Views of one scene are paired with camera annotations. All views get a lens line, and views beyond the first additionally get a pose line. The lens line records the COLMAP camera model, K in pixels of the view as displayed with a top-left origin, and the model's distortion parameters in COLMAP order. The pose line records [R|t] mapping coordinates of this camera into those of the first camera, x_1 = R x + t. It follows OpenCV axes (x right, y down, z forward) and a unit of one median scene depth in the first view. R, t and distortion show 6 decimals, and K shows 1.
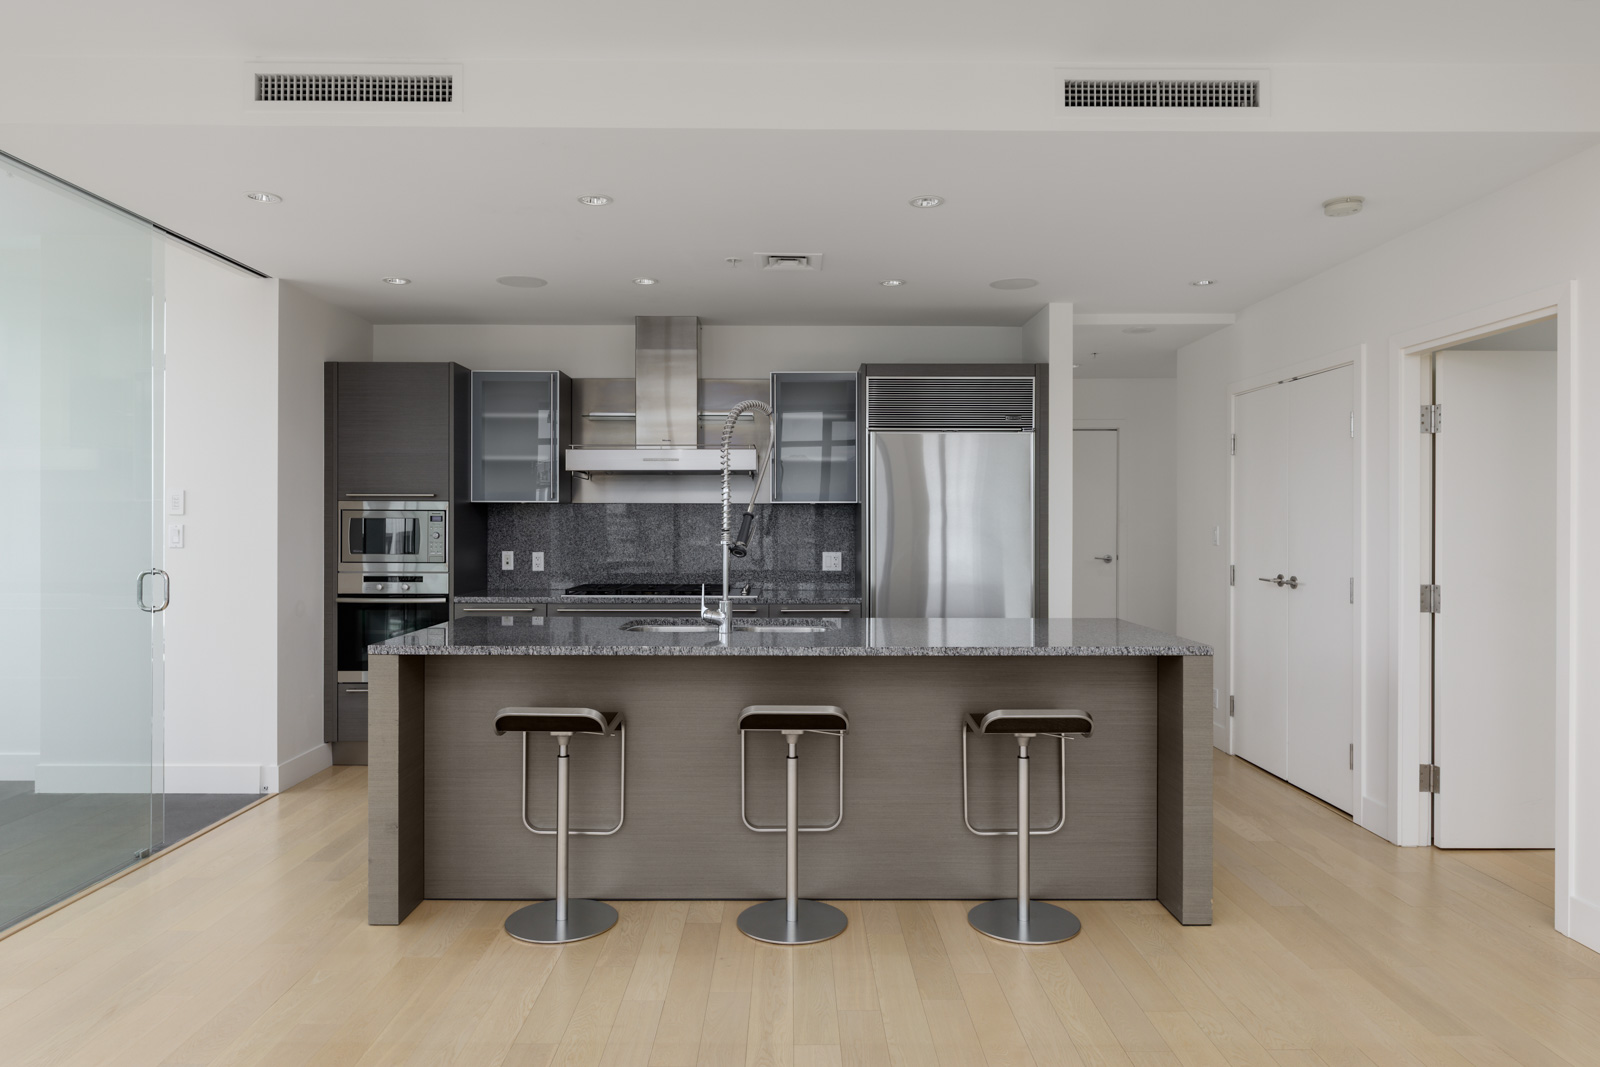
lens RADIAL K [[1024.0, 0, 793.0], [0, 1024.0, 527.6], [0, 0, 1]] dist [0.001504, 0.000963]
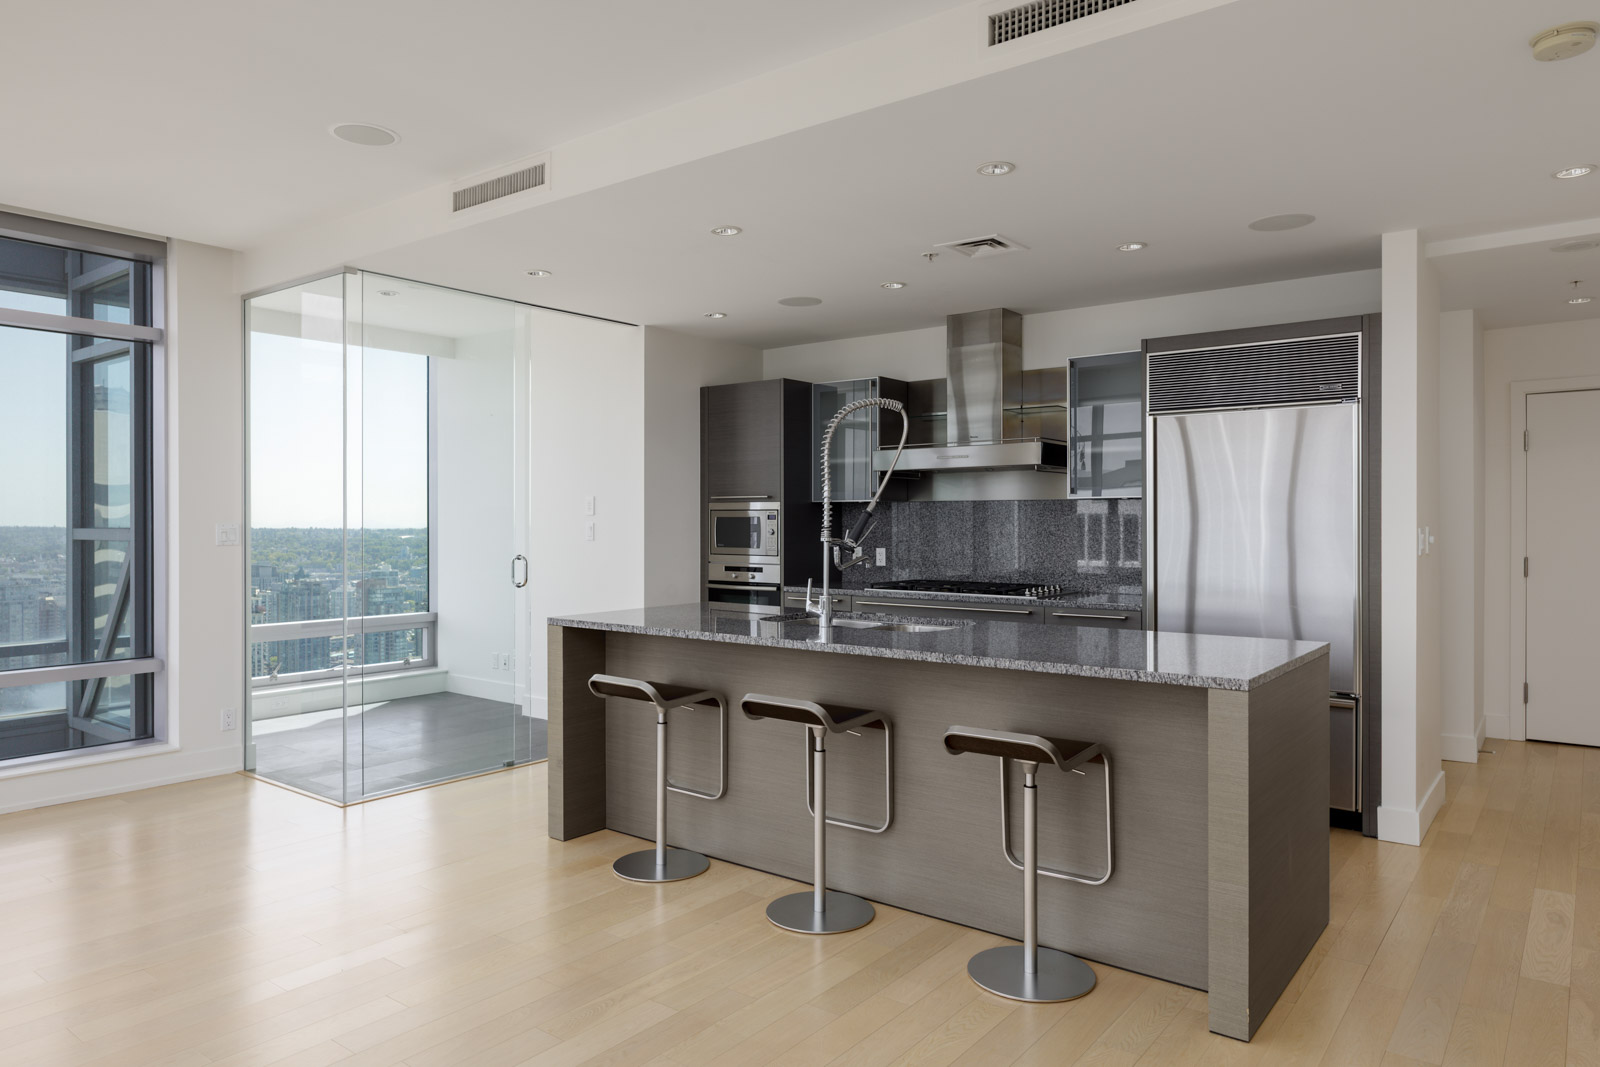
lens RADIAL K [[1044.5, 0, 806.3], [0, 1044.5, 524.0], [0, 0, 1]] dist [0.011731, 0.000351]
pose [[0.783006, 0.000321, -0.622014, 0.407539], [-0.001585, 0.999998, -0.001480, 0.000539], [0.622012, 0.002145, 0.783005, 0.114767]]
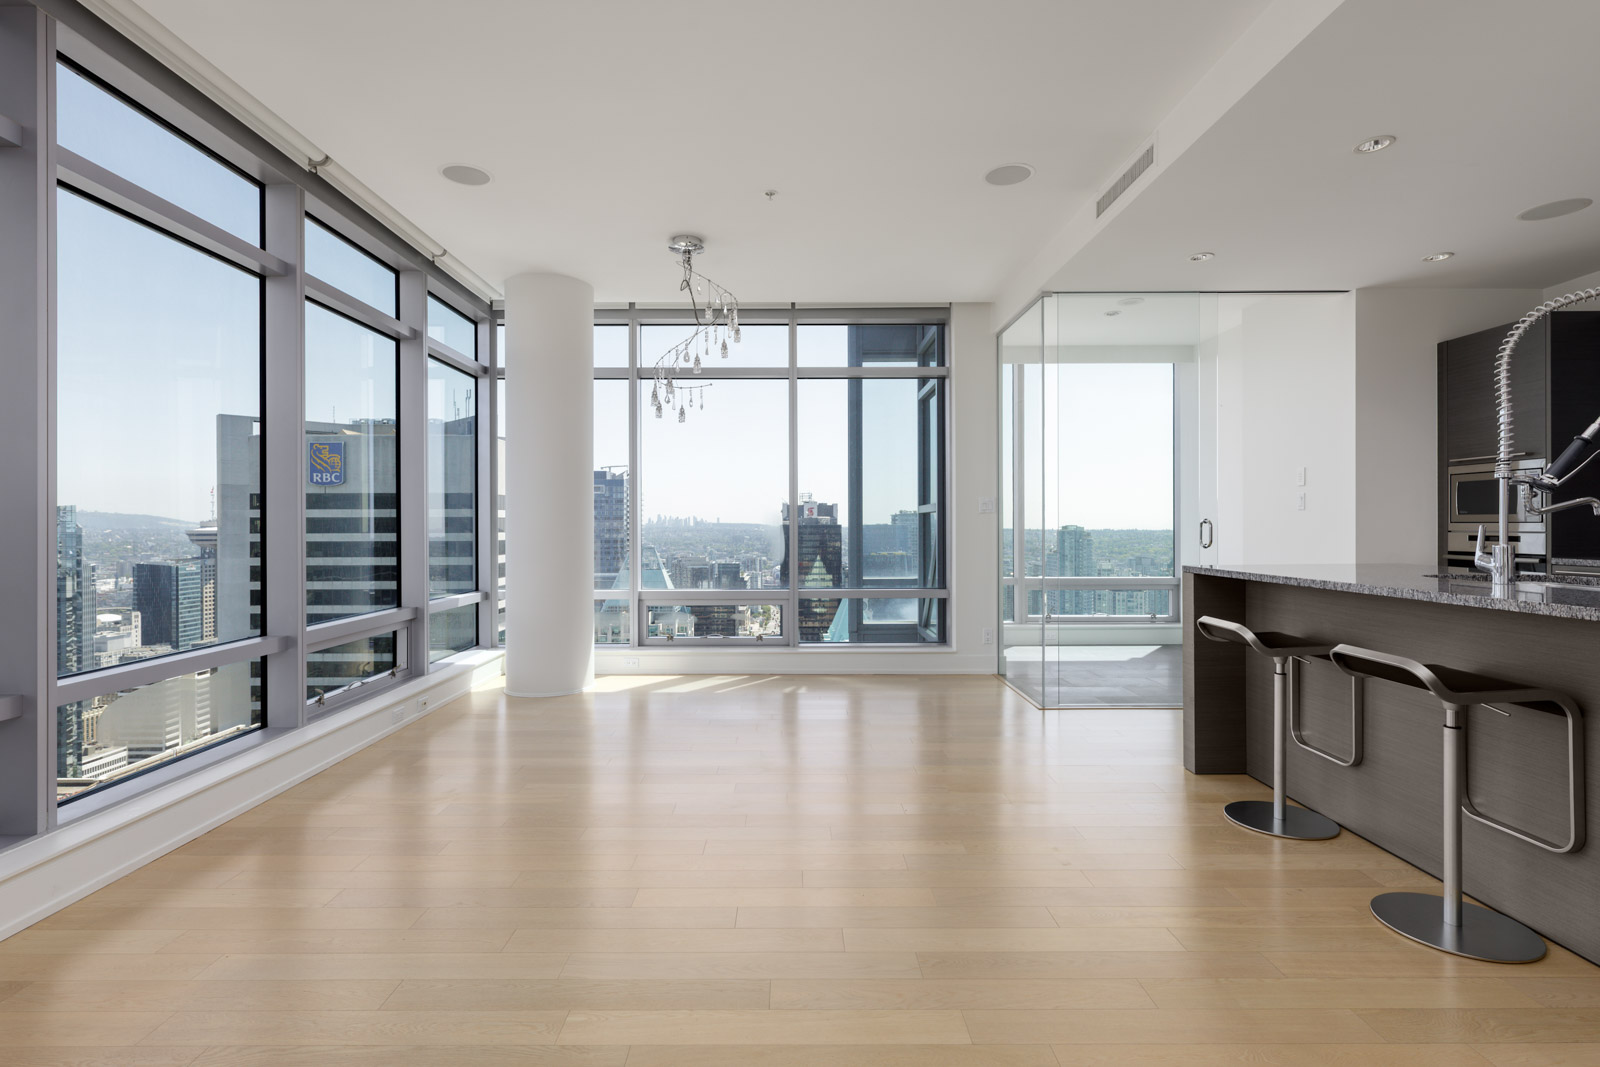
lens RADIAL K [[784.7, 0, 798.5], [0, 784.7, 528.5], [0, 0, 1]] dist [0.016777, -0.001709]
pose [[-0.000322, 0.000976, -0.999999, 0.412302], [-0.002002, 0.999998, 0.000977, 0.041275], [0.999998, 0.002003, -0.000320, 0.302482]]
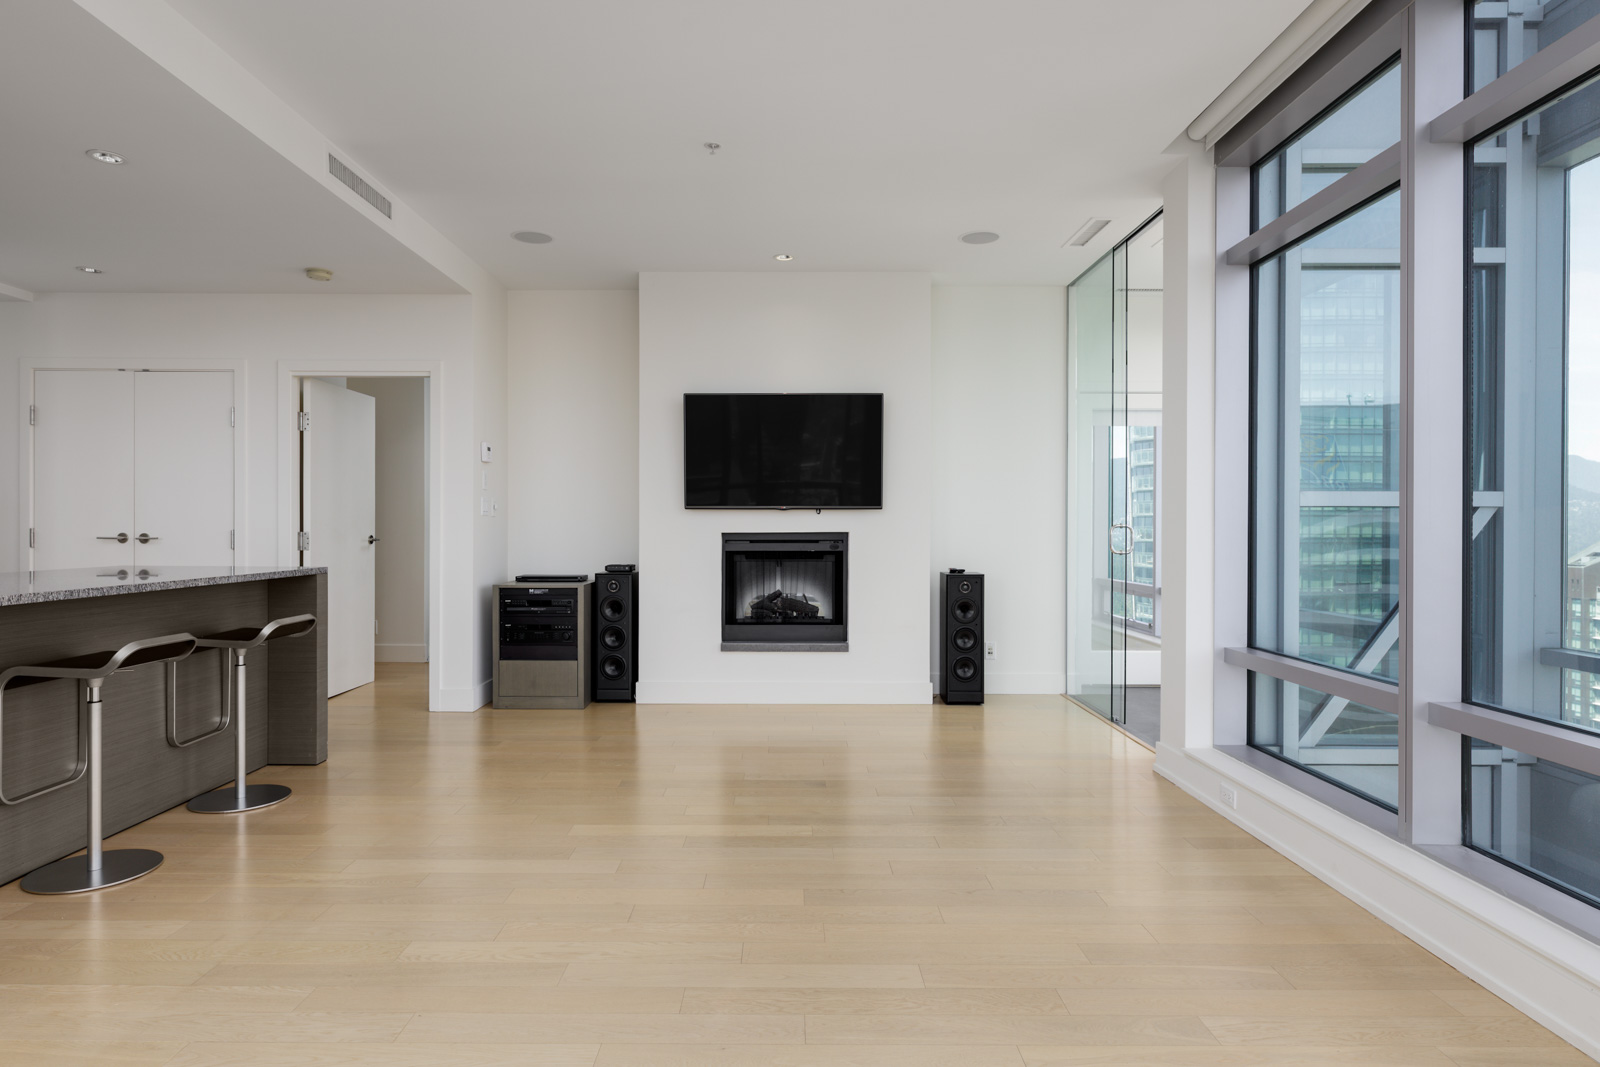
lens RADIAL K [[895.5, 0, 800.6], [0, 895.5, 529.7], [0, 0, 1]] dist [0.005449, 0.001128]
pose [[-0.003787, -0.005263, 0.999979, -0.550141], [0.001200, 0.999985, 0.005268, 0.036660], [-0.999992, 0.001220, -0.003781, 0.213847]]
